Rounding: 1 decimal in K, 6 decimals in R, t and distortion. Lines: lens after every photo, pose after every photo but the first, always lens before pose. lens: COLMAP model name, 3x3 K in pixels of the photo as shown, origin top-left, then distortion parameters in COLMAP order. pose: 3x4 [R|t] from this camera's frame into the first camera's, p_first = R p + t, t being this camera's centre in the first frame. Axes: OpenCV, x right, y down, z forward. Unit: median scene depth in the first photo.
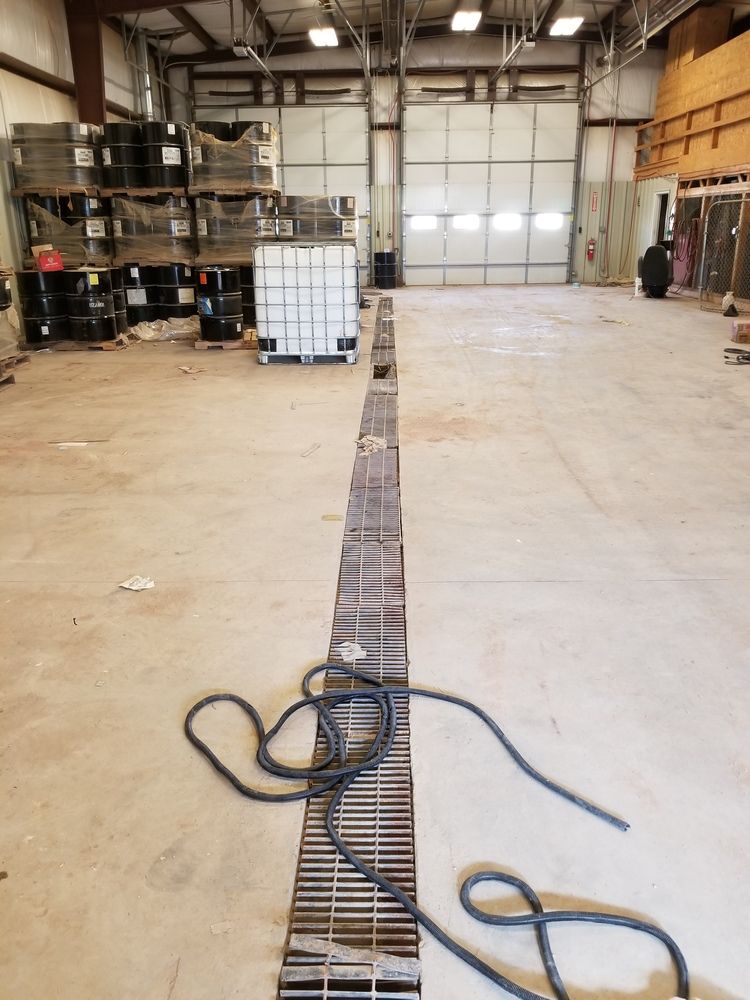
lens RADIAL K [[781.0, 0, 398.9], [0, 781.0, 495.1], [0, 0, 1]] dist [0.057064, -0.089561]
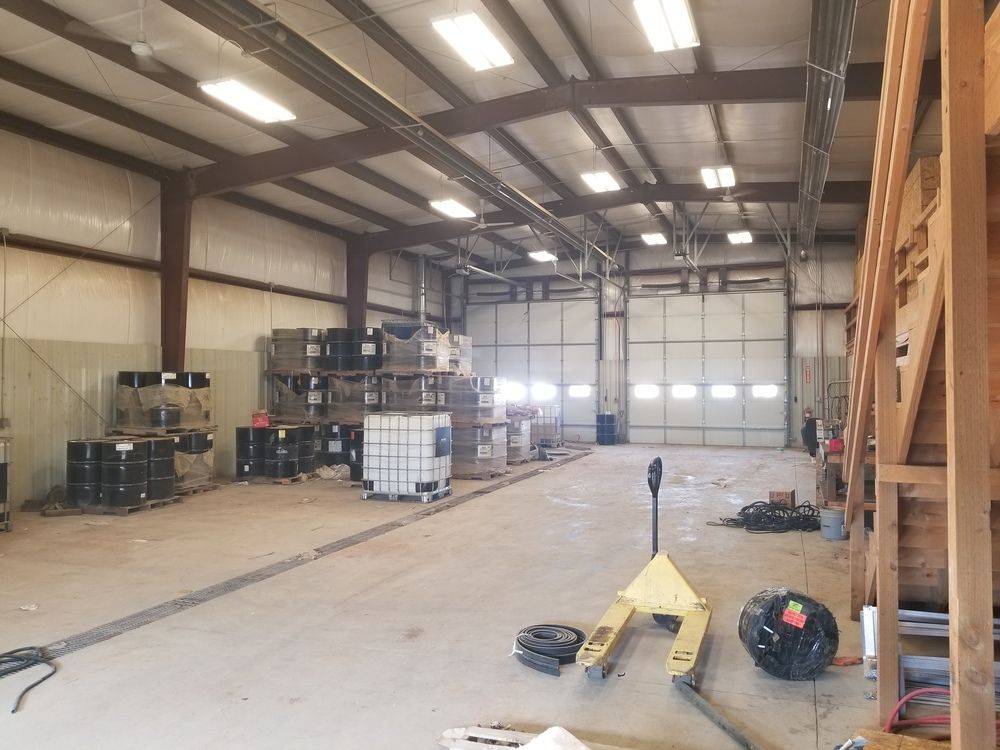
lens RADIAL K [[781.0, 0, 506.6], [0, 781.0, 376.1], [0, 0, 1]] dist [0.057064, -0.089561]
pose [[0.941523, 0.006085, -0.336895, 0.396453], [-0.117326, 0.943188, -0.310855, 0.014336], [0.315864, 0.332203, 0.888747, -0.130367]]
